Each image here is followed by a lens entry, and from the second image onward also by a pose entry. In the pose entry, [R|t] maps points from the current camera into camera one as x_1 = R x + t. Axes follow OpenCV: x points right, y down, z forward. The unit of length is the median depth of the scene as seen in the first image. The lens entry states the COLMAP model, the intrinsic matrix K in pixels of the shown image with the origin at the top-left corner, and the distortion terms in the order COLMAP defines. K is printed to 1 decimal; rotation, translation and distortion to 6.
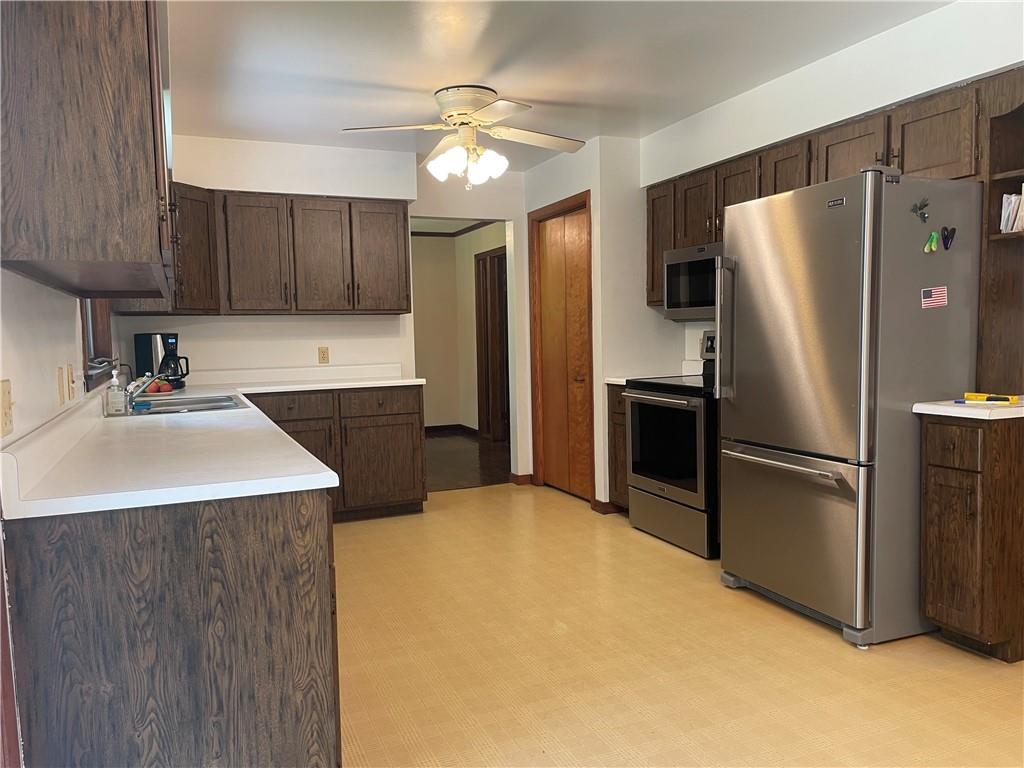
lens RADIAL K [[776.2, 0, 504.0], [0, 776.2, 389.5], [0, 0, 1]] dist [0.072064, -0.094977]
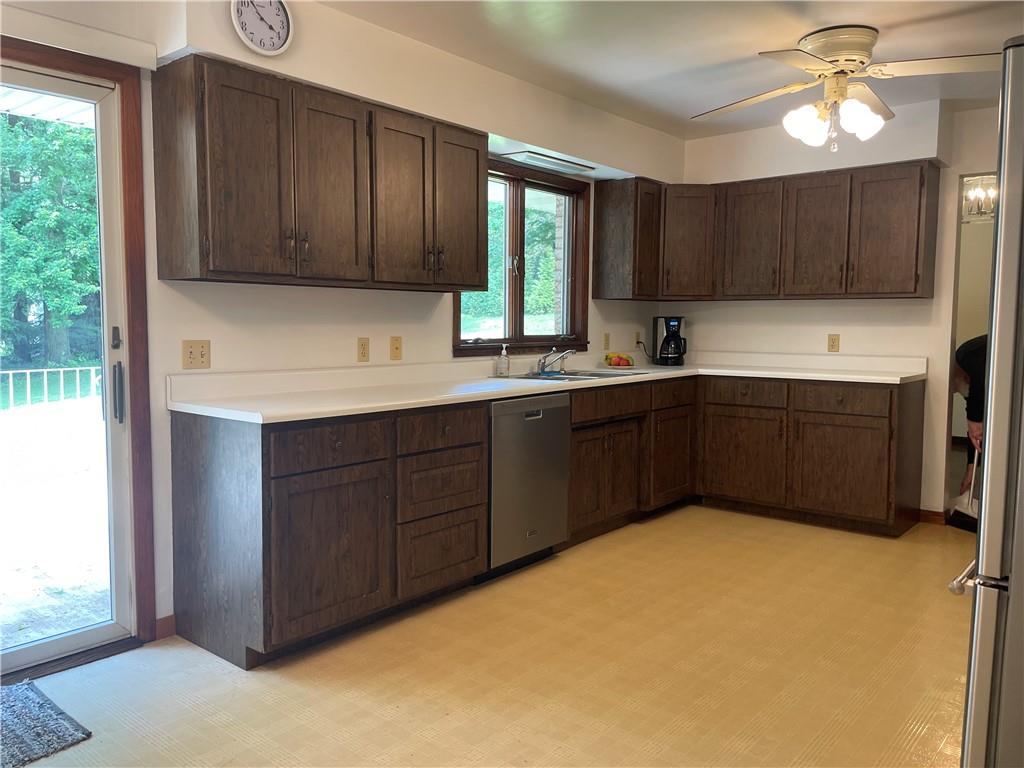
lens RADIAL K [[776.2, 0, 503.9], [0, 776.2, 381.1], [0, 0, 1]] dist [0.072064, -0.094977]
pose [[0.447259, 0.093948, -0.889456, 0.460438], [-0.078012, 0.994776, 0.065844, -0.032535], [0.890996, 0.039939, 0.452252, 0.259633]]
